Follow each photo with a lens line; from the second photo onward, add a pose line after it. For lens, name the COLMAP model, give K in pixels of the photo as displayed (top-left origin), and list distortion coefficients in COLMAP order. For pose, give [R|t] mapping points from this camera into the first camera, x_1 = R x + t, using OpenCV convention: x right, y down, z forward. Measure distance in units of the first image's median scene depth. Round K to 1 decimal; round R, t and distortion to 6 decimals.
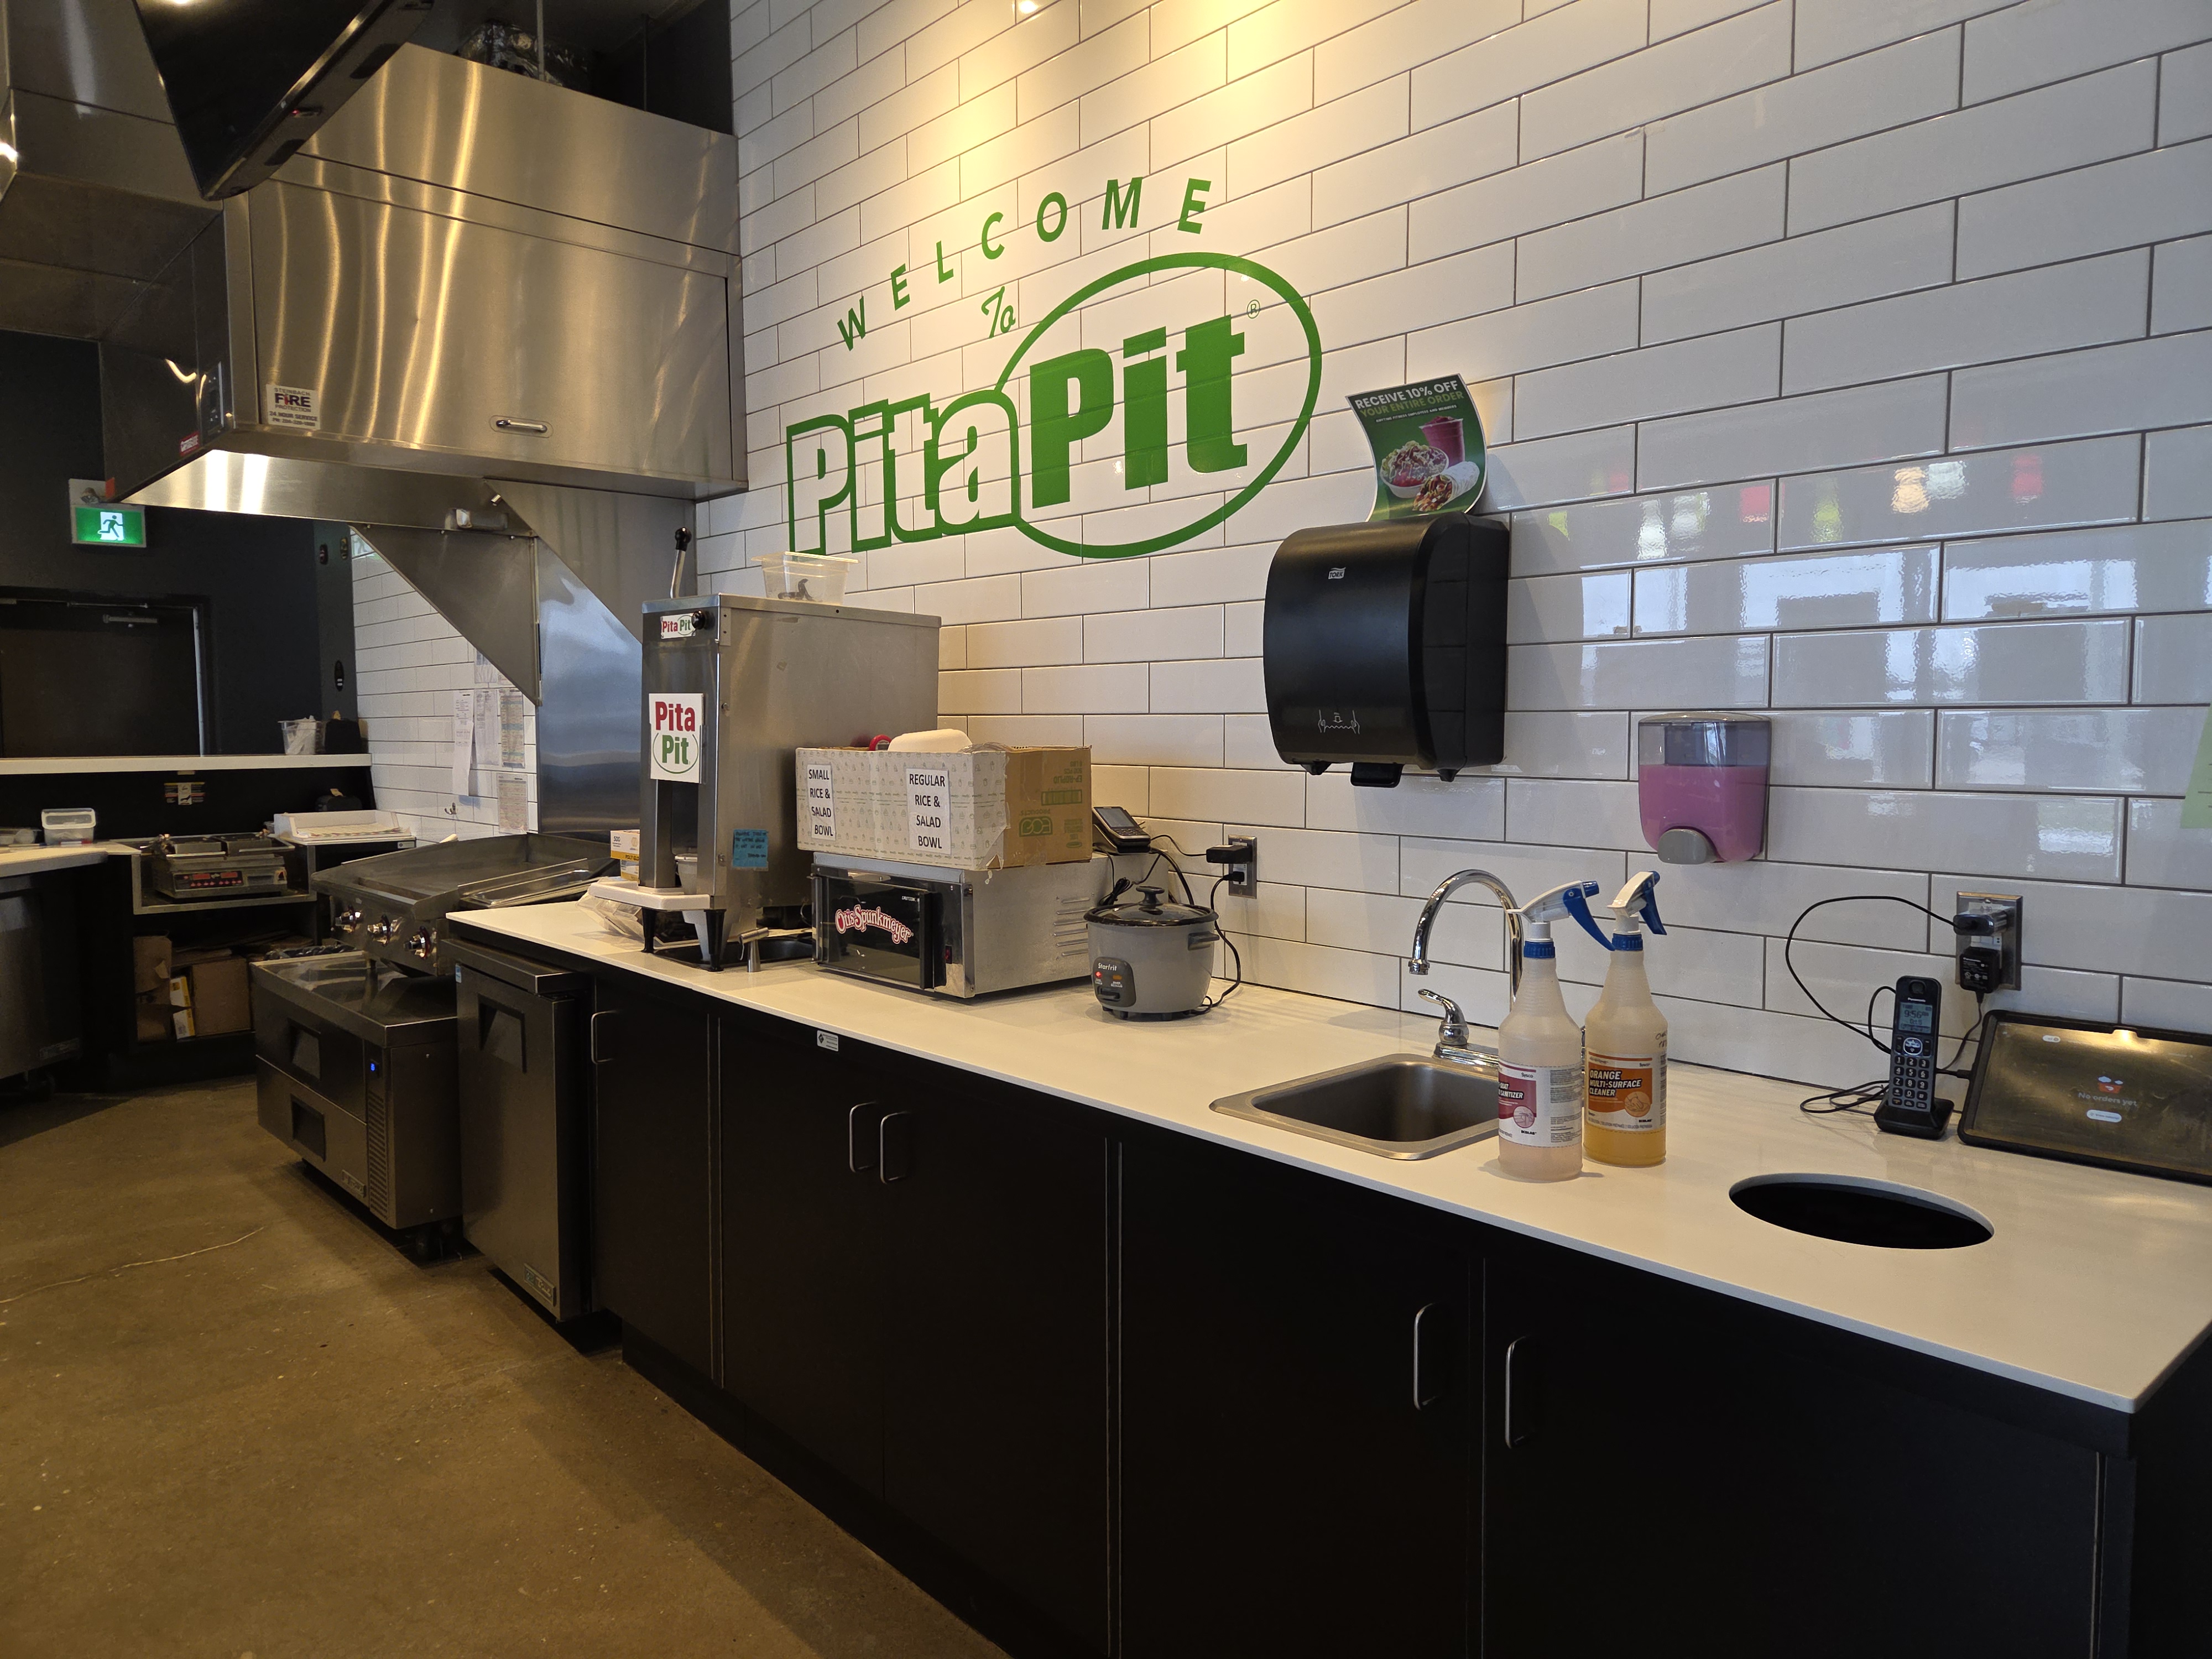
lens RADIAL K [[1486.4, 0, 1106.0], [0, 1486.4, 829.5], [0, 0, 1]] dist [0.003587, 0.001222]
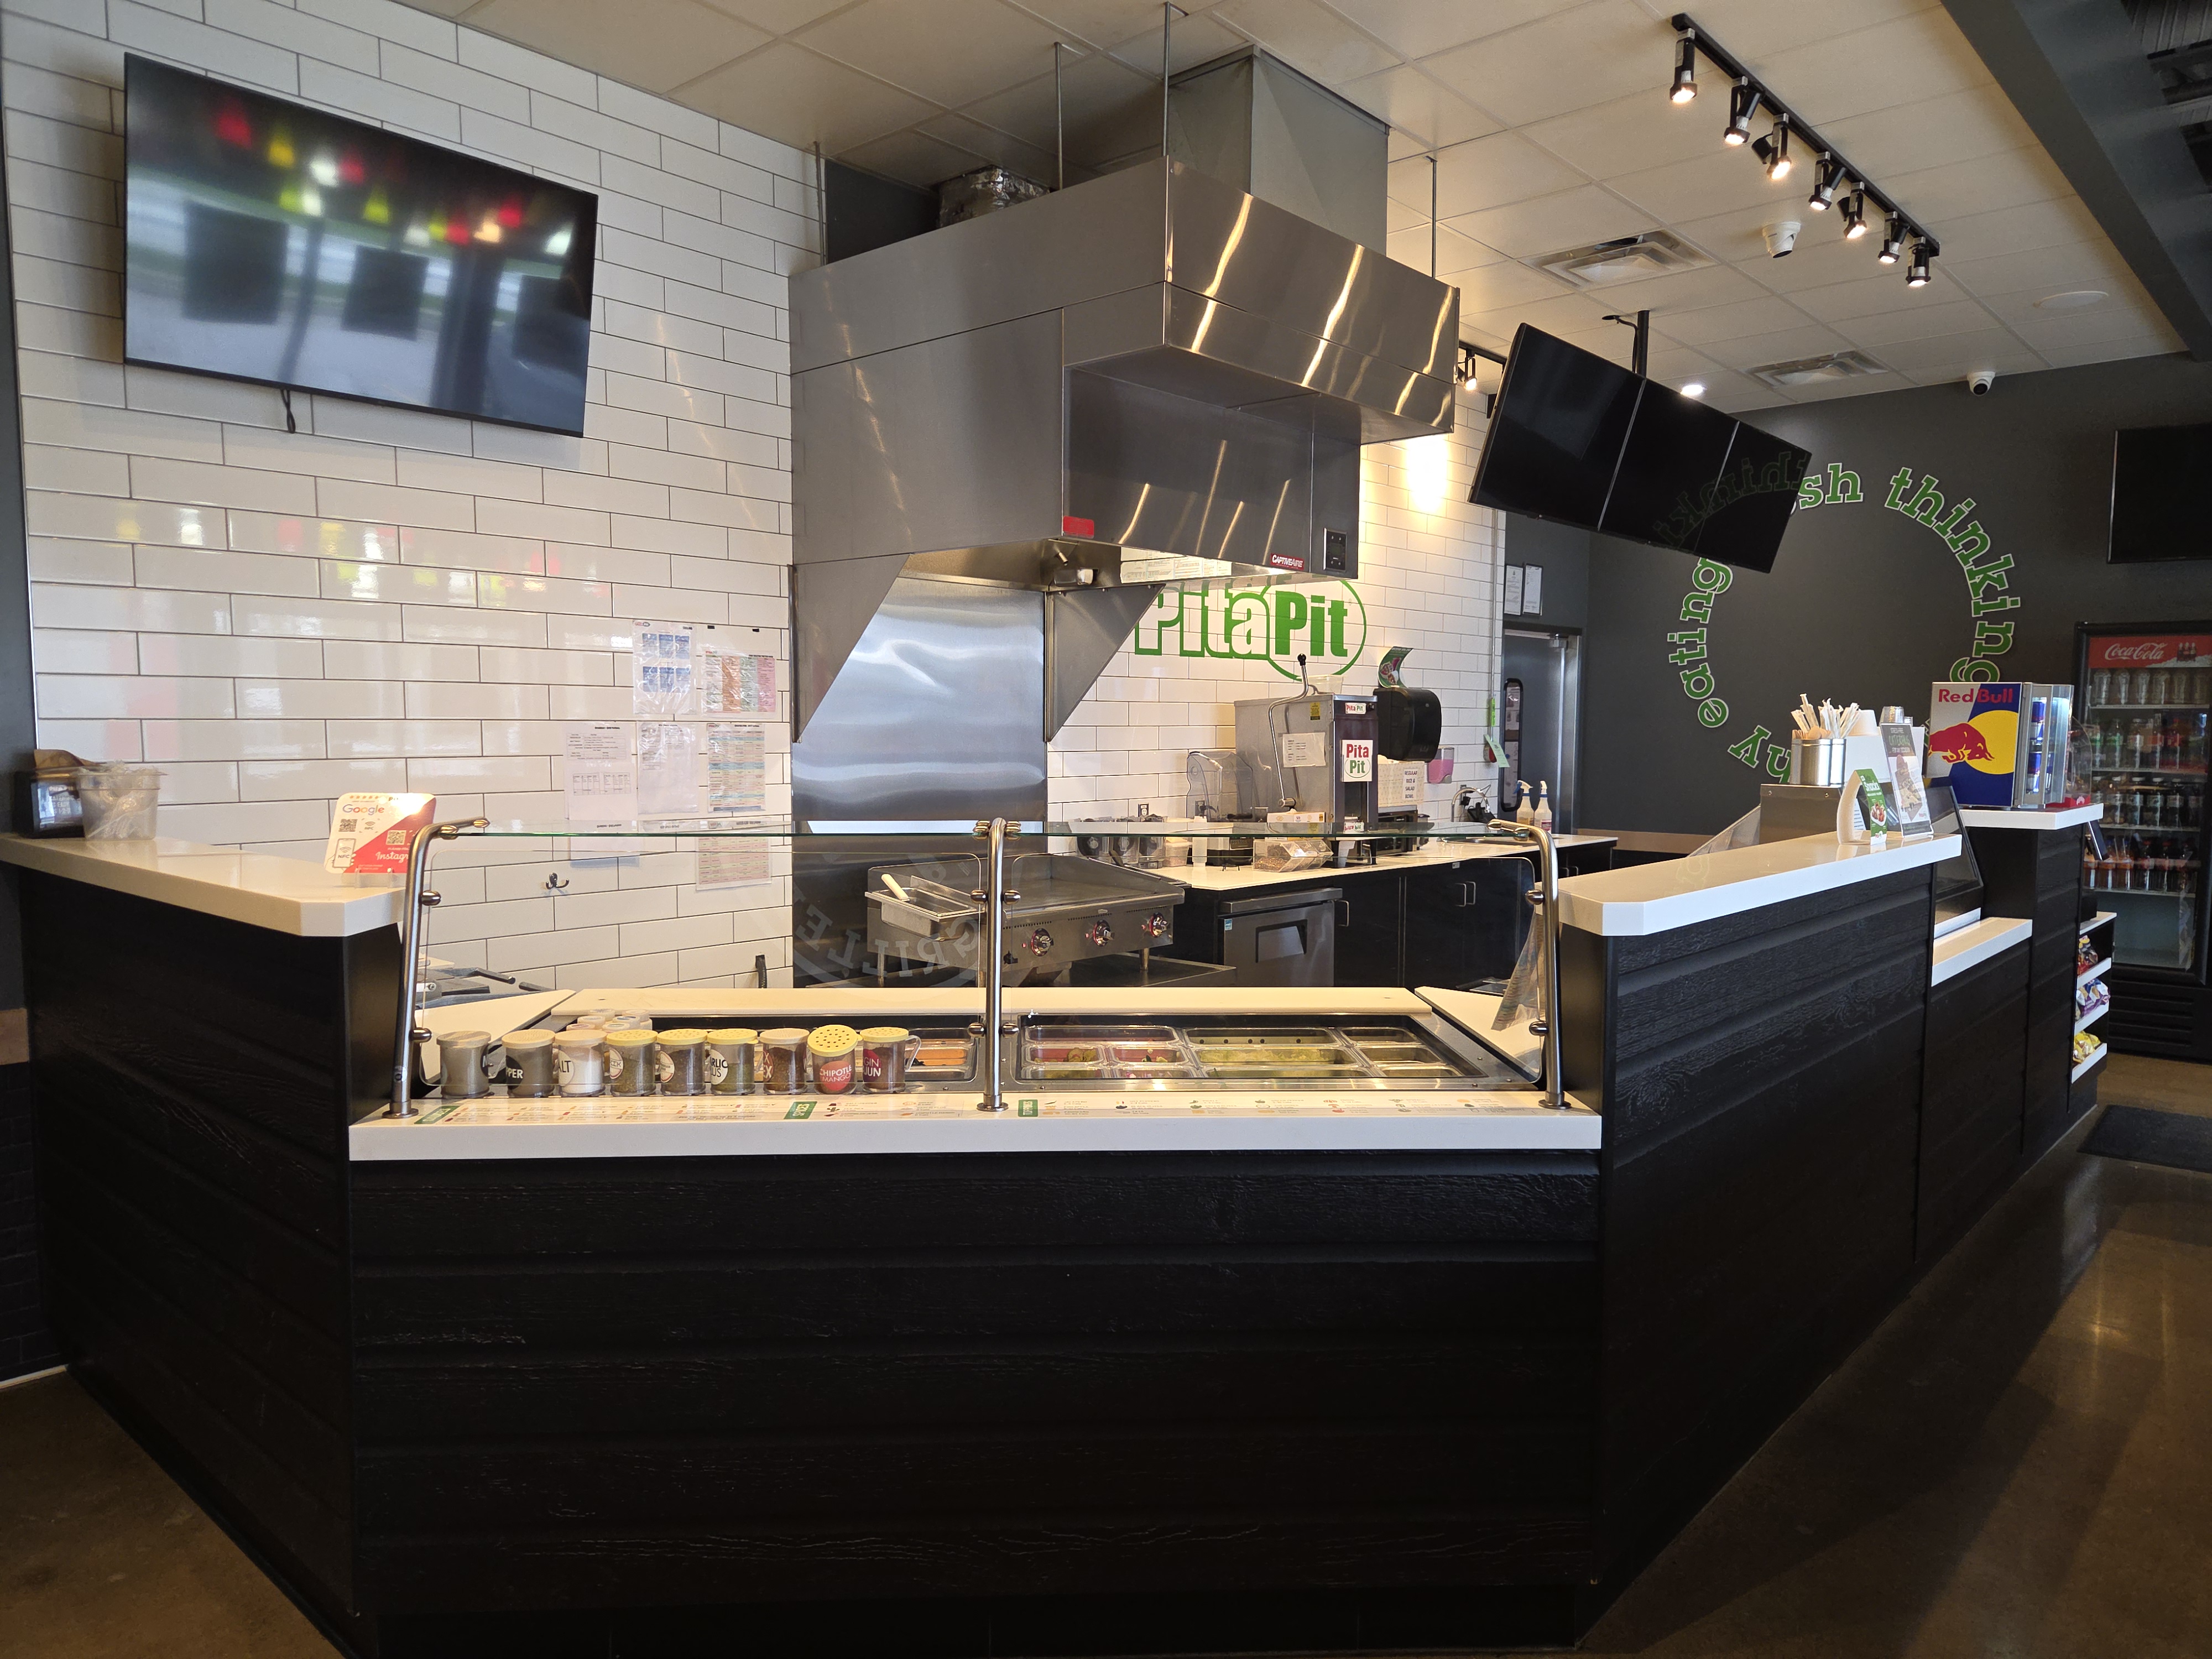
lens RADIAL K [[1486.4, 0, 1106.0], [0, 1486.4, 829.5], [0, 0, 1]] dist [0.003587, 0.001222]
pose [[-0.113645, -0.070771, 0.990998, -2.065197], [0.068079, 0.994561, 0.078833, -0.136985], [-0.991186, 0.076425, -0.108209, 1.395159]]
